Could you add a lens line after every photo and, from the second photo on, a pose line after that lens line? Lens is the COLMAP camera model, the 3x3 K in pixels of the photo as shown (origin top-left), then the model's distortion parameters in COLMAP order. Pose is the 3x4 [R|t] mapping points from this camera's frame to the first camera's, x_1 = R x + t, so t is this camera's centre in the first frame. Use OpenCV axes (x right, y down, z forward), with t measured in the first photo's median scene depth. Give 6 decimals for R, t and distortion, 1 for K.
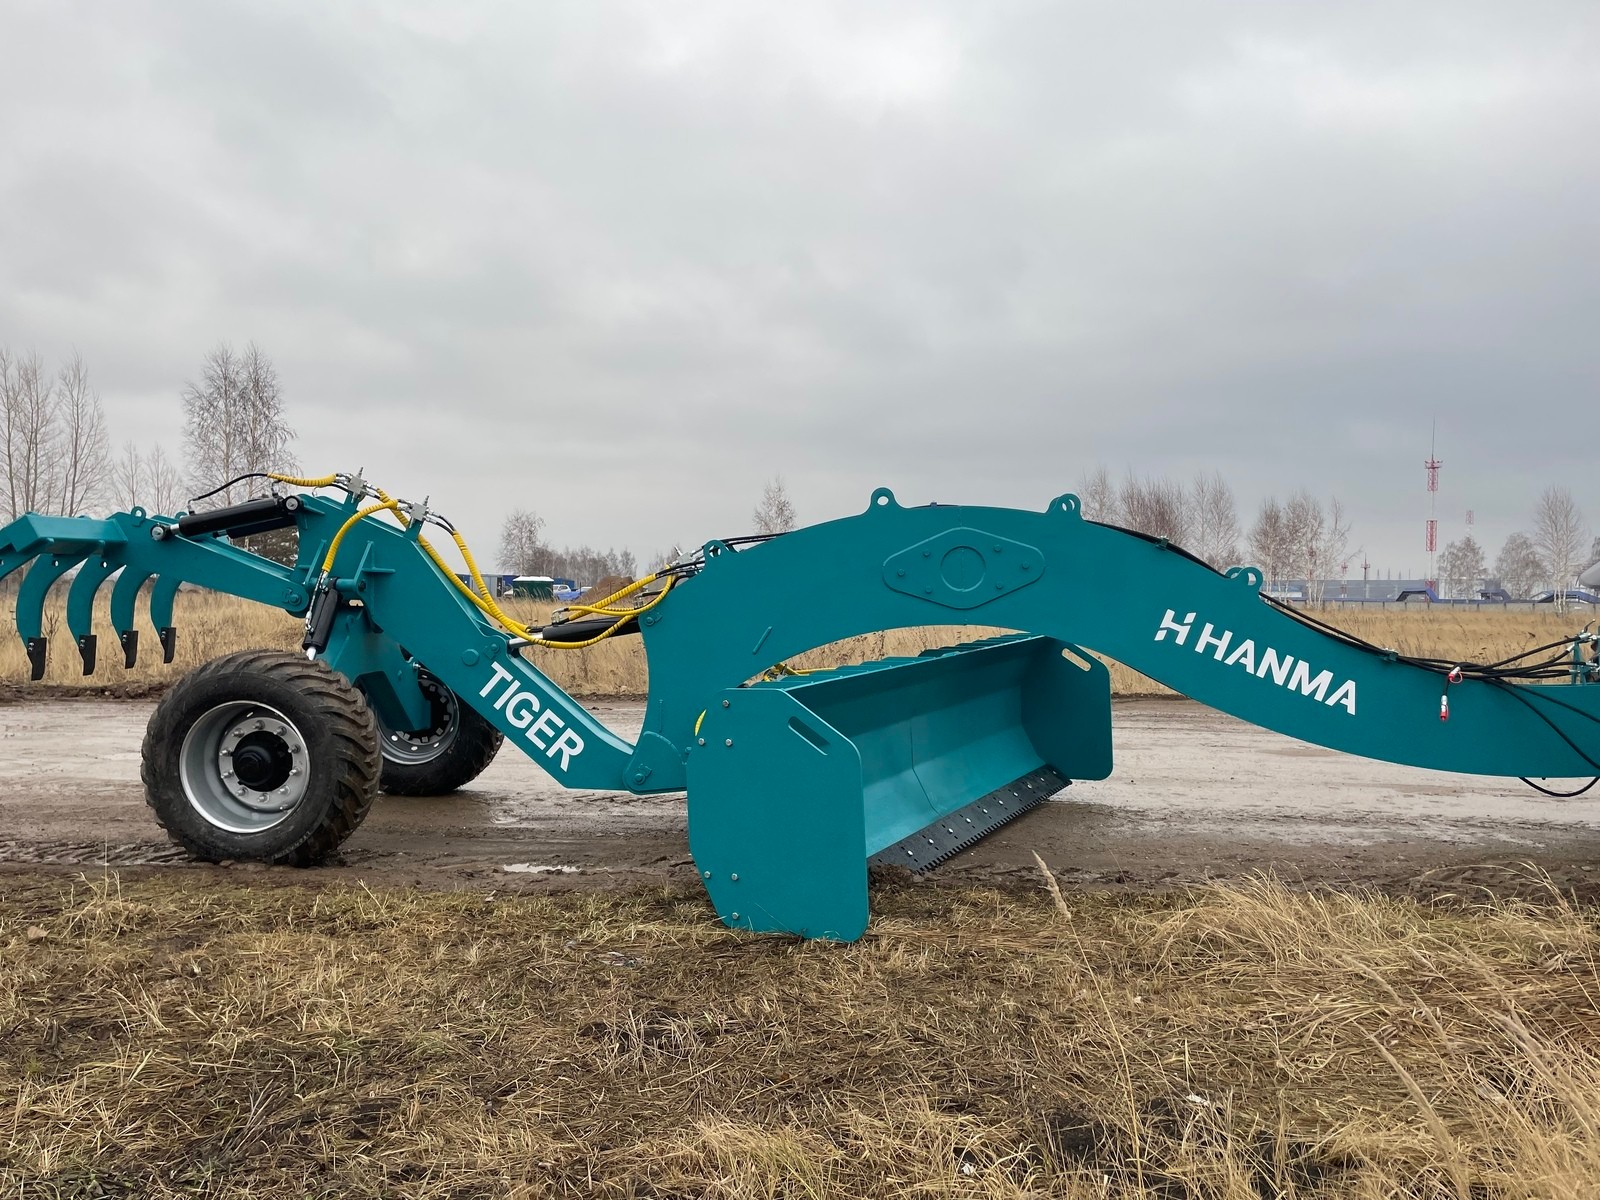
lens RADIAL K [[1210.4, 0, 818.7], [0, 1210.4, 584.7], [0, 0, 1]] dist [0.097703, -0.134850]
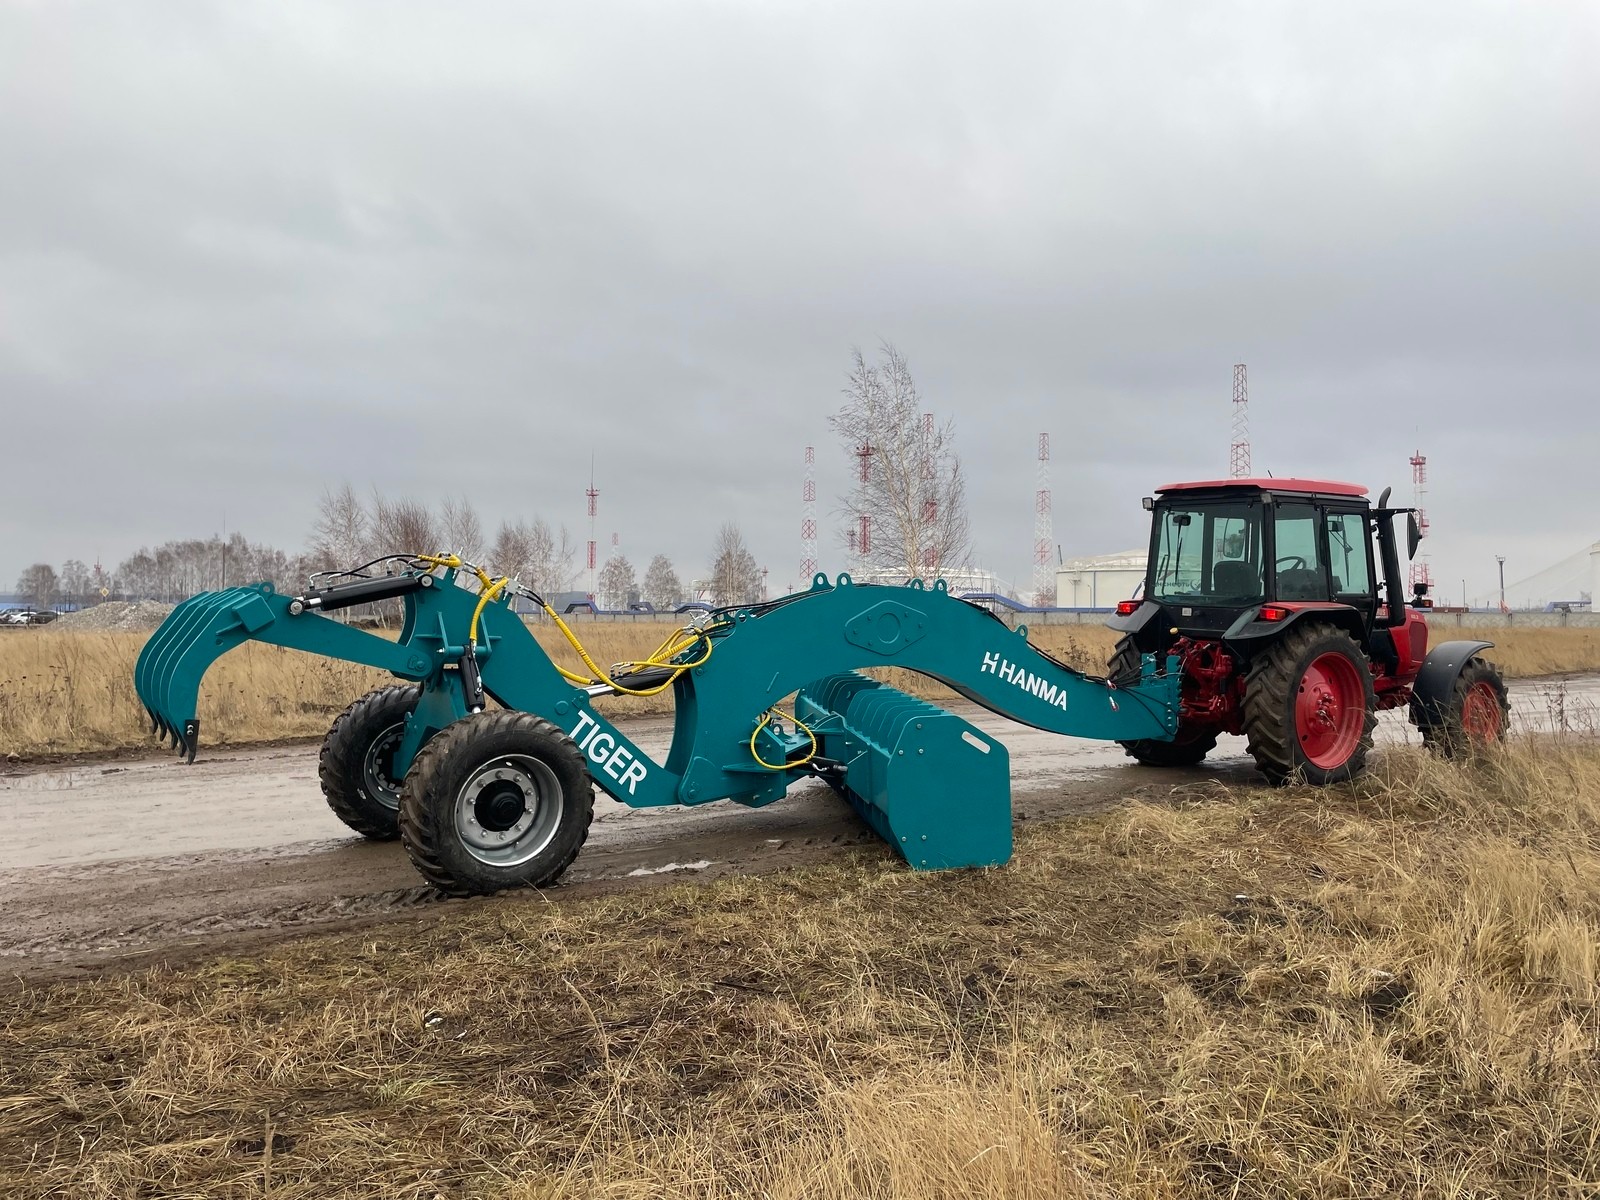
lens RADIAL K [[1210.4, 0, 818.7], [0, 1210.4, 584.7], [0, 0, 1]] dist [0.097703, -0.134850]
pose [[0.777120, 0.004808, 0.629334, -0.848302], [0.000541, 0.999965, -0.008308, -0.052164], [-0.629352, 0.006797, 0.777090, -0.095164]]
